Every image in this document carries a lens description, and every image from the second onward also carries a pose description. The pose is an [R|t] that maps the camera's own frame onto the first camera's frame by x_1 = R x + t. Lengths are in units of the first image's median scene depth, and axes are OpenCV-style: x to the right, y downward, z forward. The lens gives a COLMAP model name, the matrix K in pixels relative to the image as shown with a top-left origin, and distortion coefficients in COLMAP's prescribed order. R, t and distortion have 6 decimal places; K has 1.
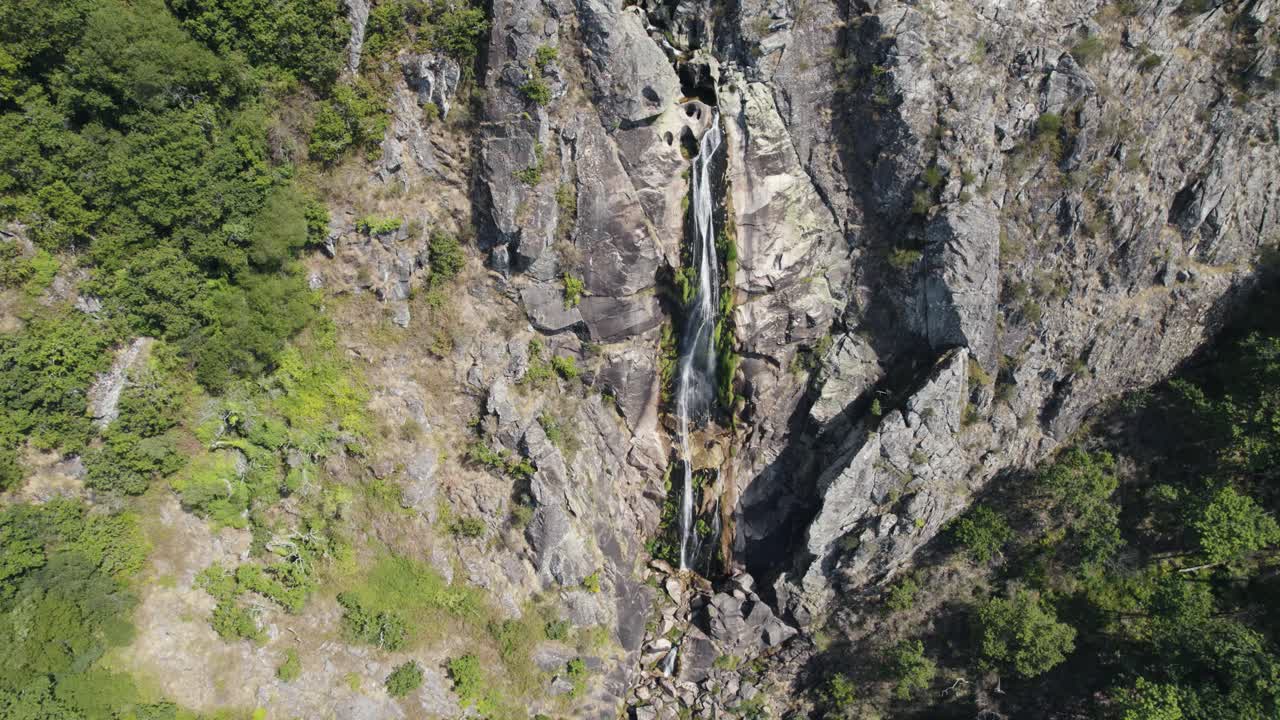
lens RADIAL K [[823.8, 0, 659.6], [0, 823.8, 360.7], [0, 0, 1]] dist [-0.071751, 0.069343]
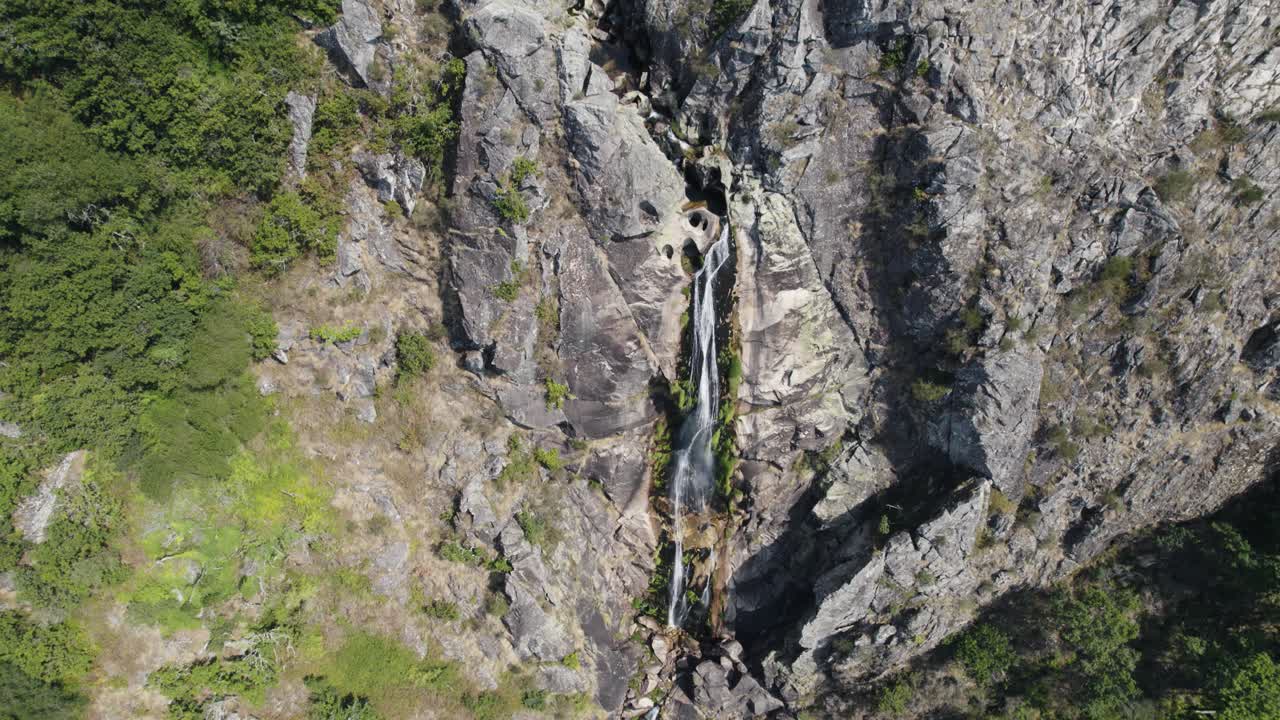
lens RADIAL K [[823.8, 0, 659.6], [0, 823.8, 360.7], [0, 0, 1]] dist [-0.071751, 0.069343]
pose [[0.998117, 0.057361, -0.021725, 0.025934], [-0.053934, 0.989439, 0.134544, -0.258912], [0.029214, -0.133119, 0.990669, 0.123966]]
